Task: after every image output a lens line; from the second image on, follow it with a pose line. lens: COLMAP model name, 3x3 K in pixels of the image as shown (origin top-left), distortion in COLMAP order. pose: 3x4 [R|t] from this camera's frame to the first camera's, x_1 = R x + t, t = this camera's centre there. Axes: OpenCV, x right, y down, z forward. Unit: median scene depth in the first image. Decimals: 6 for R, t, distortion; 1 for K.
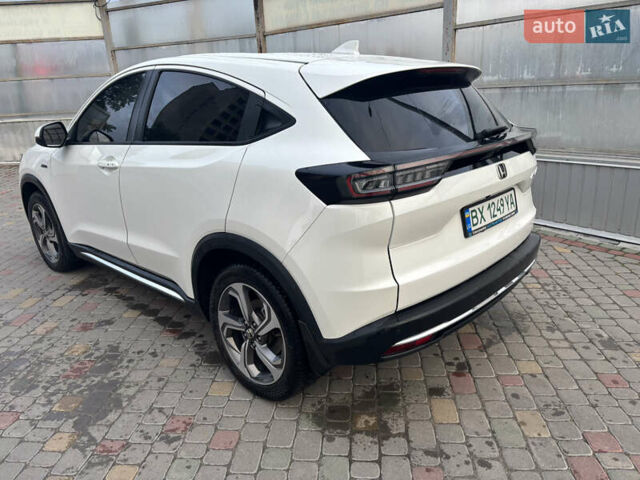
lens RADIAL K [[487.1, 0, 322.1], [0, 487.1, 239.7], [0, 0, 1]] dist [0.026468, -0.016383]
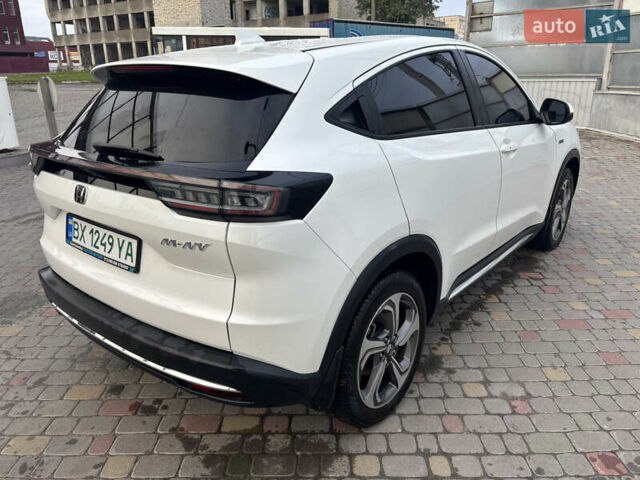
lens RADIAL K [[487.1, 0, 318.1], [0, 487.1, 242.6], [0, 0, 1]] dist [0.026468, -0.016383]
pose [[0.068794, 0.369034, -0.926866, 1.180412], [-0.296657, 0.894608, 0.334172, -0.458296], [0.952503, 0.251973, 0.171020, 1.246398]]
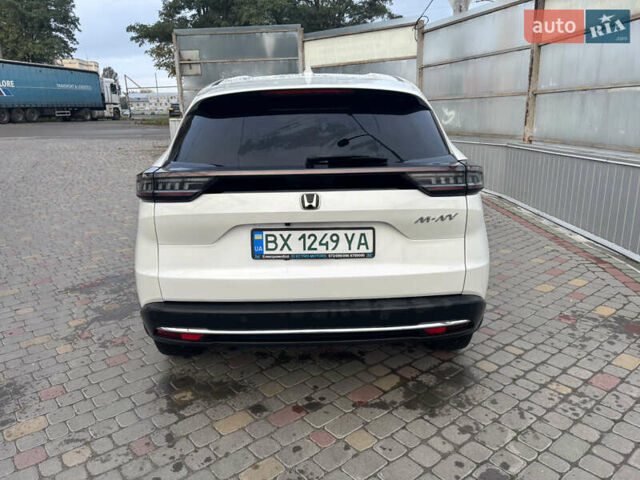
lens RADIAL K [[487.1, 0, 317.1], [0, 487.1, 241.1], [0, 0, 1]] dist [0.026468, -0.016383]
pose [[0.690672, 0.217108, -0.689809, 1.015195], [-0.231441, 0.970062, 0.073583, -0.136459], [0.685133, 0.108828, 0.720242, 0.350917]]
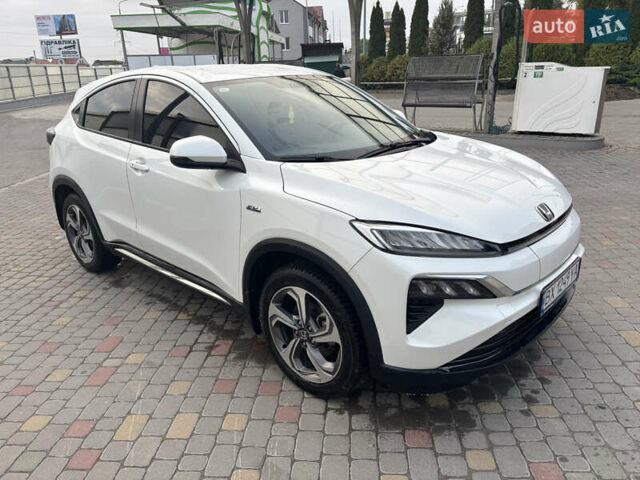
lens RADIAL K [[487.1, 0, 318.7], [0, 487.1, 240.1], [0, 0, 1]] dist [0.026468, -0.016383]
pose [[-0.997078, 0.072348, 0.024520, -0.560473], [0.072468, 0.794293, 0.603197, -1.033518], [0.024164, 0.603211, -0.797215, 3.115182]]
